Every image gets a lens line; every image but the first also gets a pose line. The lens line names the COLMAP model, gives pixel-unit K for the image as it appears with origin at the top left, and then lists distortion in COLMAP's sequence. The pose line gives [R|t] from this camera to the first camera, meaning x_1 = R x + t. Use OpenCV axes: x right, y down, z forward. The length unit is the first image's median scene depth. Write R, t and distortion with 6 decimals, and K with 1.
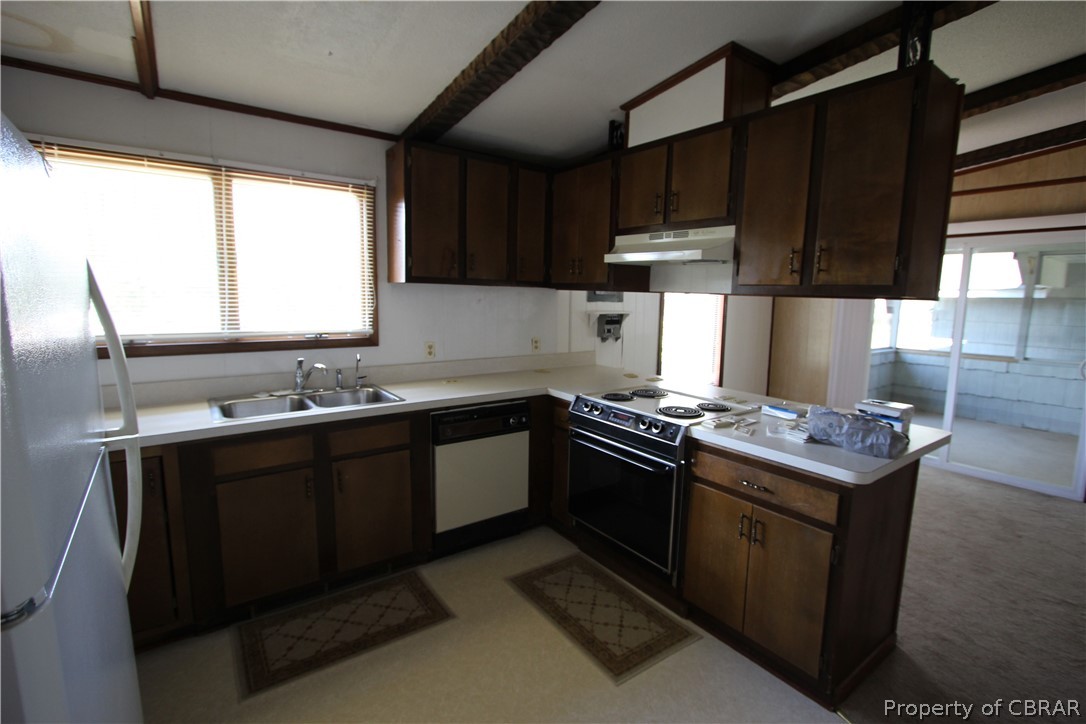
lens RADIAL K [[506.3, 0, 547.8], [0, 506.3, 362.3], [0, 0, 1]] dist [-0.015444, 0.000959]
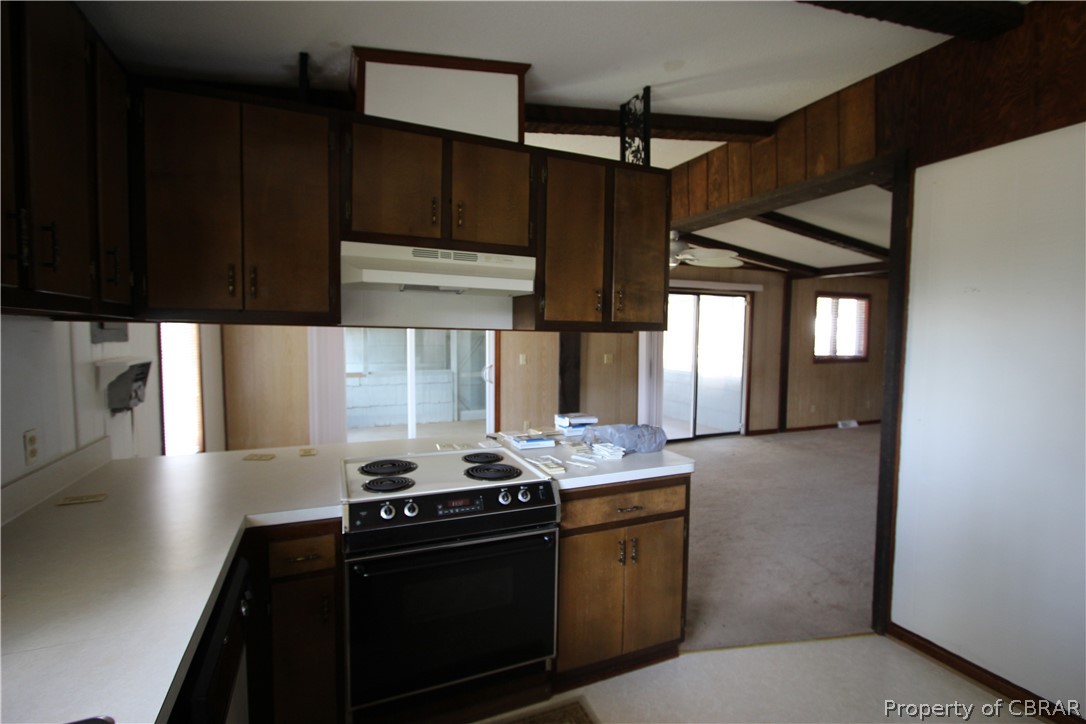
lens RADIAL K [[506.3, 0, 542.5], [0, 506.3, 361.0], [0, 0, 1]] dist [-0.015444, 0.000959]
pose [[0.211191, -0.074200, 0.974624, -0.484182], [0.125454, 0.990925, 0.048257, -0.104649], [-0.969360, 0.112079, 0.218583, 0.679900]]
